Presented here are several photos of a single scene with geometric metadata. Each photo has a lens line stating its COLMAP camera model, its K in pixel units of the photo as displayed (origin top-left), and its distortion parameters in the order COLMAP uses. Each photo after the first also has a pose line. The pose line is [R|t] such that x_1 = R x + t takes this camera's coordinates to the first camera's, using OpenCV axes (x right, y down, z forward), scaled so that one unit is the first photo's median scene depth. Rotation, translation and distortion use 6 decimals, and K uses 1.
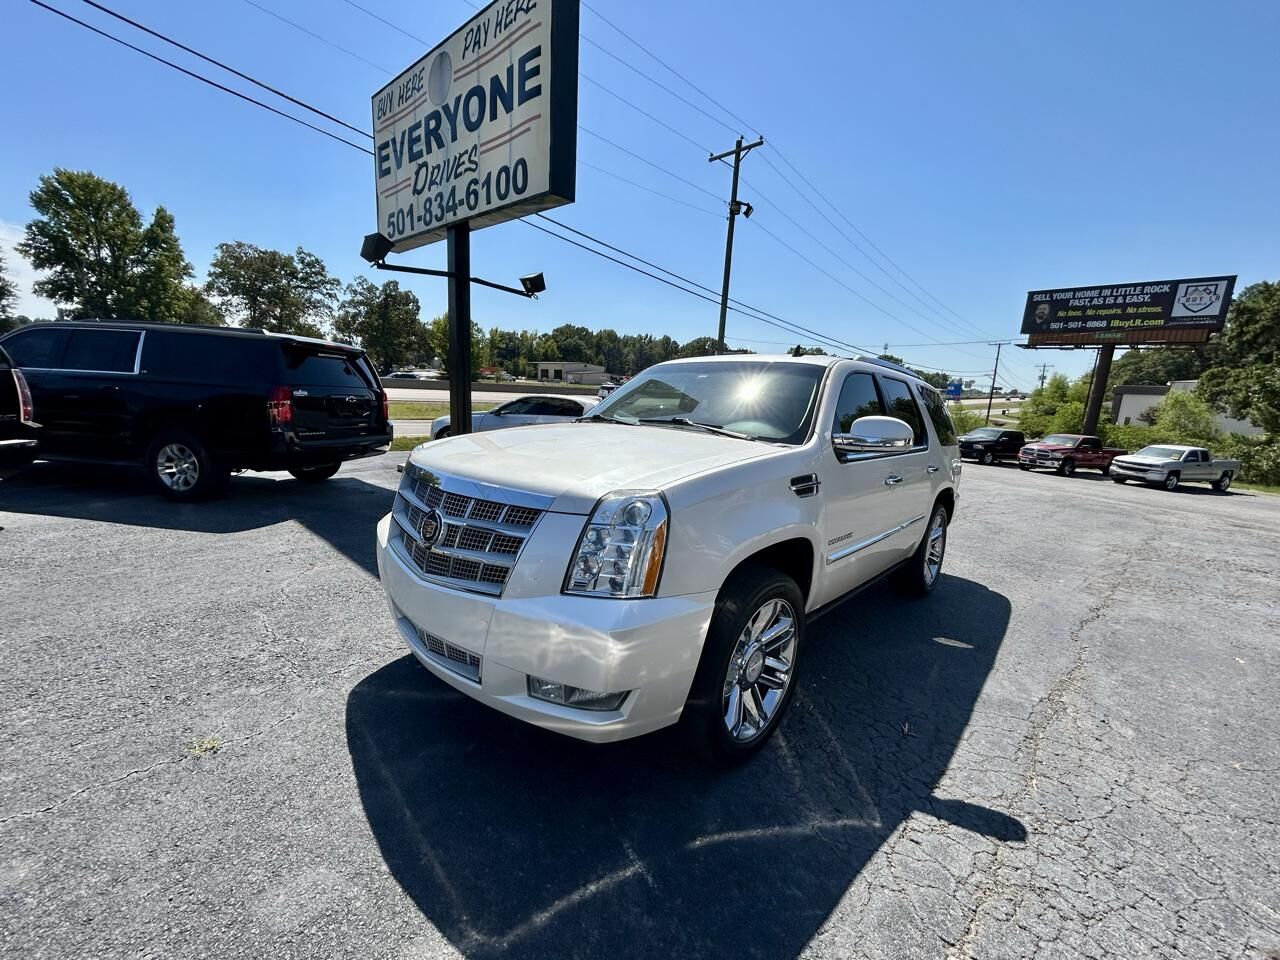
lens RADIAL K [[517.7, 0, 637.8], [0, 517.7, 482.4], [0, 0, 1]] dist [0.000725, -0.000722]
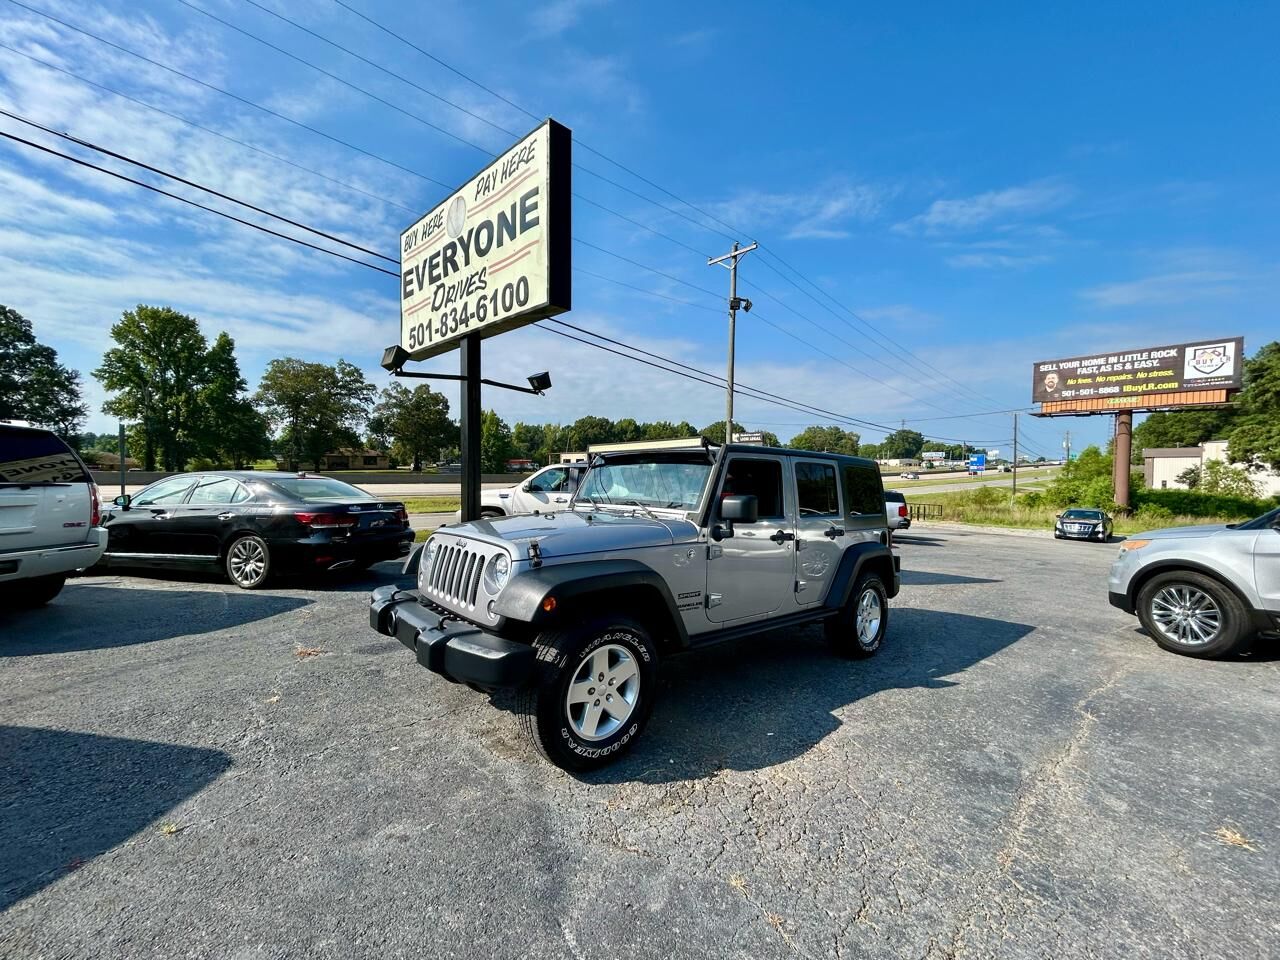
lens RADIAL K [[517.7, 0, 637.8], [0, 517.7, 482.4], [0, 0, 1]] dist [0.000725, -0.000722]
pose [[0.998175, -0.043203, -0.042191, 0.042656], [0.035784, 0.985972, -0.163032, 0.007565], [0.048642, 0.161225, 0.985718, -0.021961]]
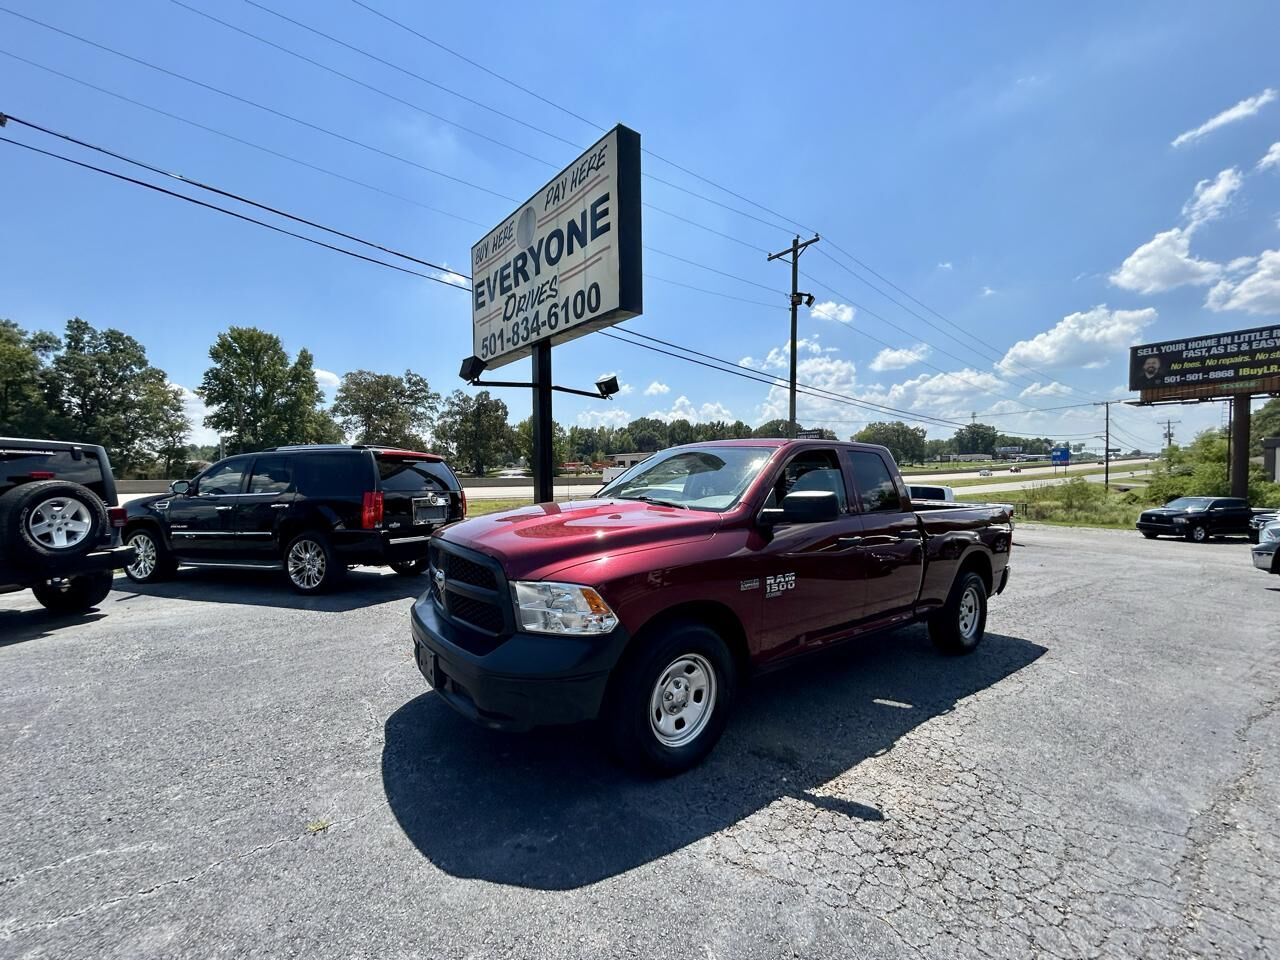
lens RADIAL K [[517.5, 0, 637.4], [0, 517.5, 483.5], [0, 0, 1]] dist [0.001765, -0.001257]
pose [[0.987809, -0.056058, -0.145225, 0.007013], [0.031479, 0.985569, -0.166321, 0.000391], [0.152453, 0.159722, 0.975319, -0.018903]]
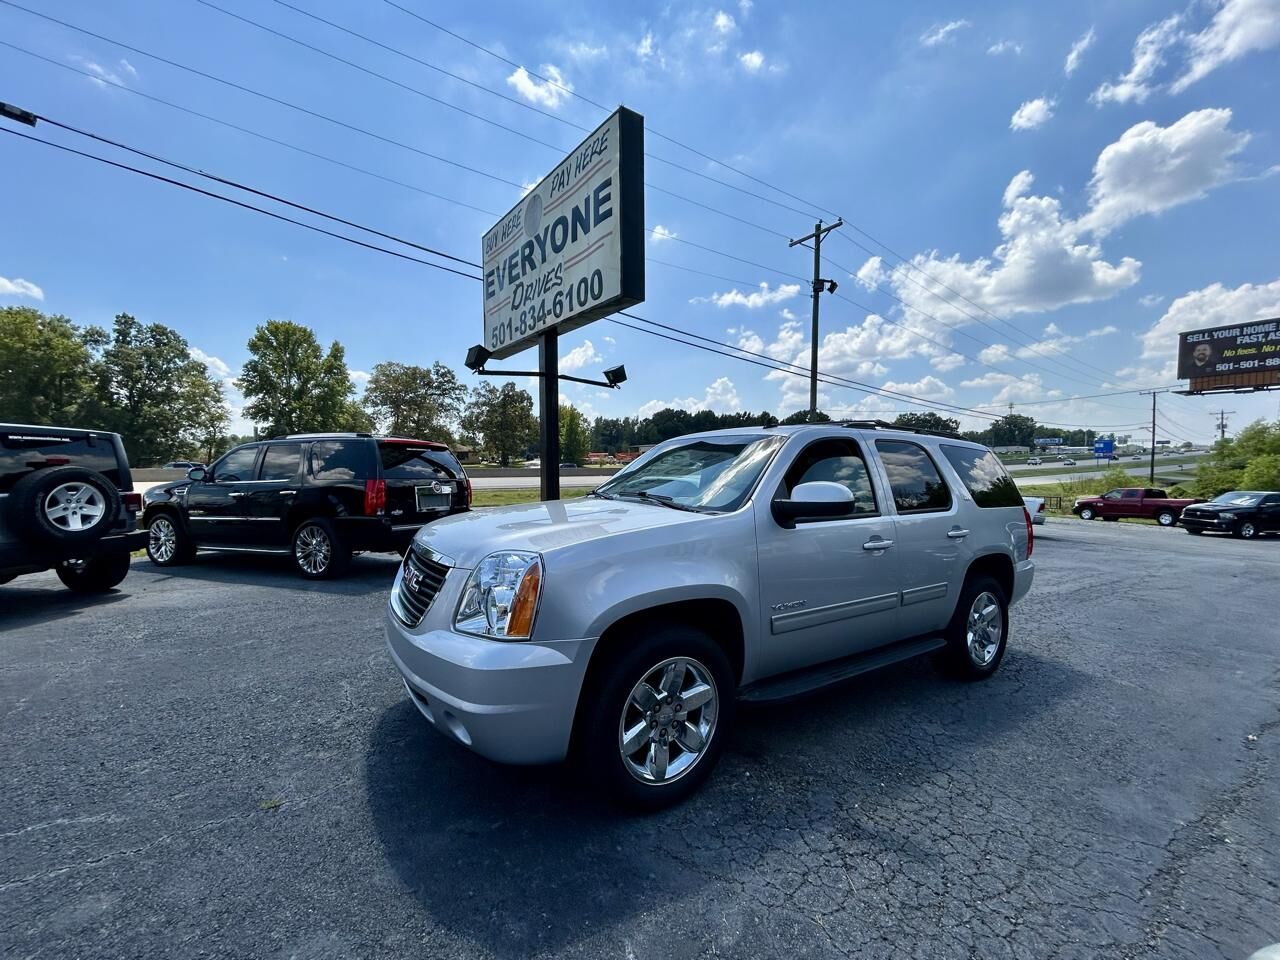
lens RADIAL K [[517.7, 0, 637.8], [0, 517.7, 482.4], [0, 0, 1]] dist [0.000725, -0.000722]
pose [[0.979986, -0.047745, -0.193254, 0.046365], [0.018077, 0.988145, -0.152458, 0.003149], [0.198242, 0.145914, 0.969231, -0.004434]]
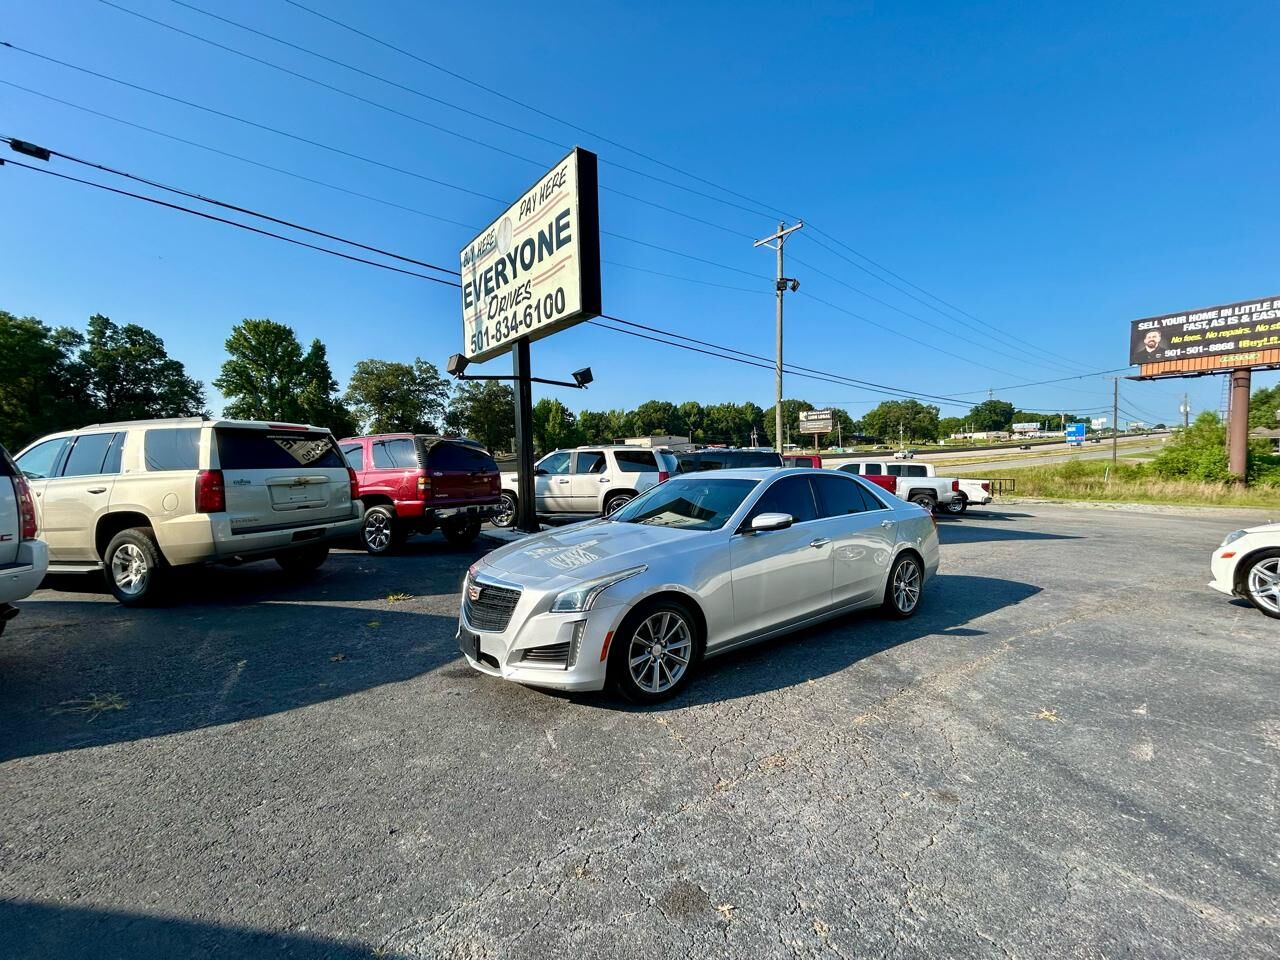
lens RADIAL K [[517.5, 0, 637.4], [0, 517.5, 483.5], [0, 0, 1]] dist [0.001765, -0.001257]
pose [[0.982968, -0.065709, -0.171626, 0.126221], [0.042598, 0.989926, -0.135029, 0.035027], [0.178769, 0.125418, 0.975865, -0.135981]]
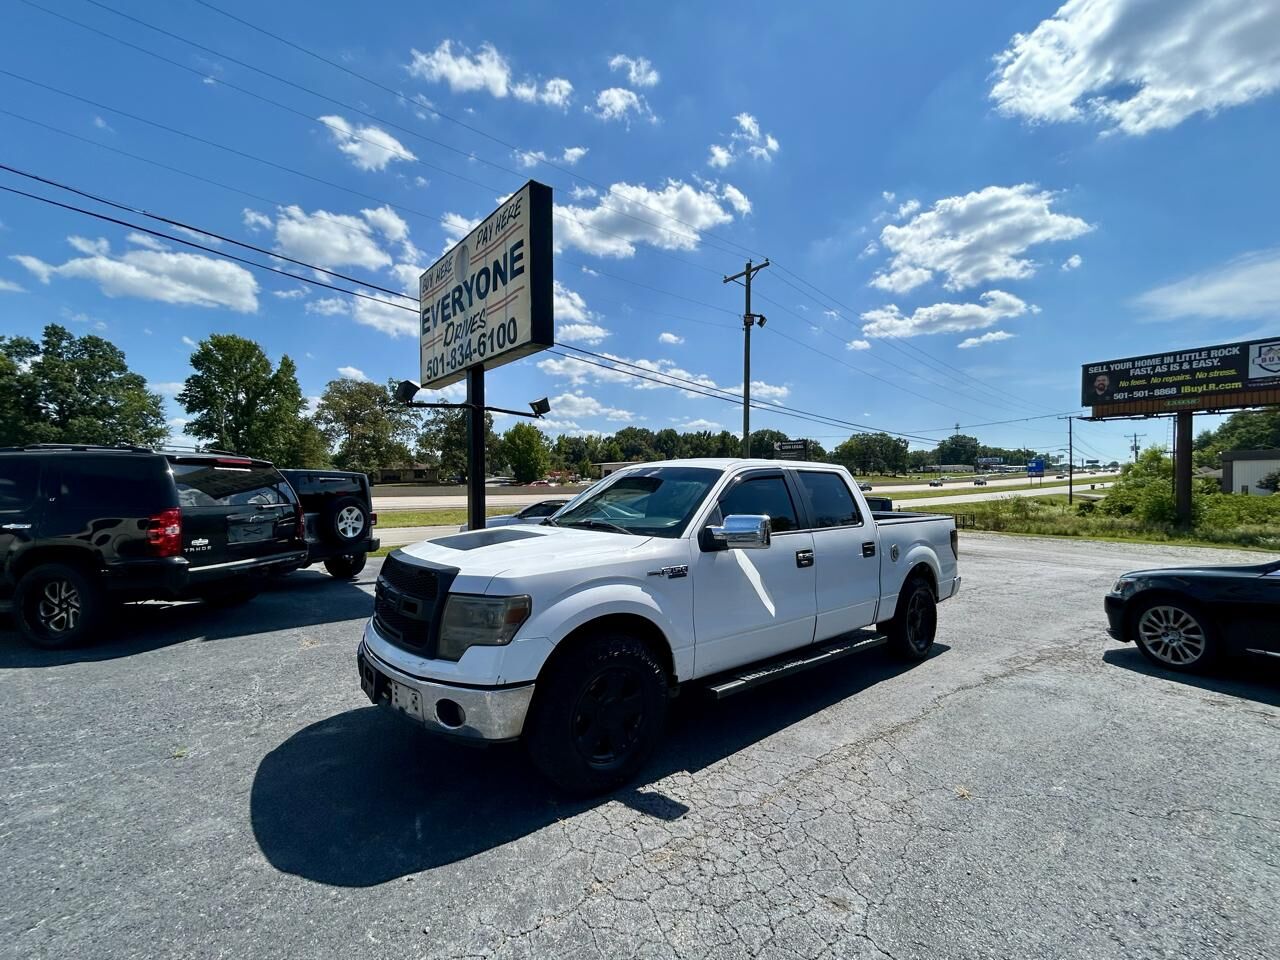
lens RADIAL K [[517.5, 0, 637.4], [0, 517.5, 483.5], [0, 0, 1]] dist [0.001765, -0.001257]
pose [[0.990746, -0.053670, -0.124671, 0.175738], [0.030317, 0.982800, -0.182165, 0.014407], [0.132303, 0.176700, 0.975332, -0.106041]]
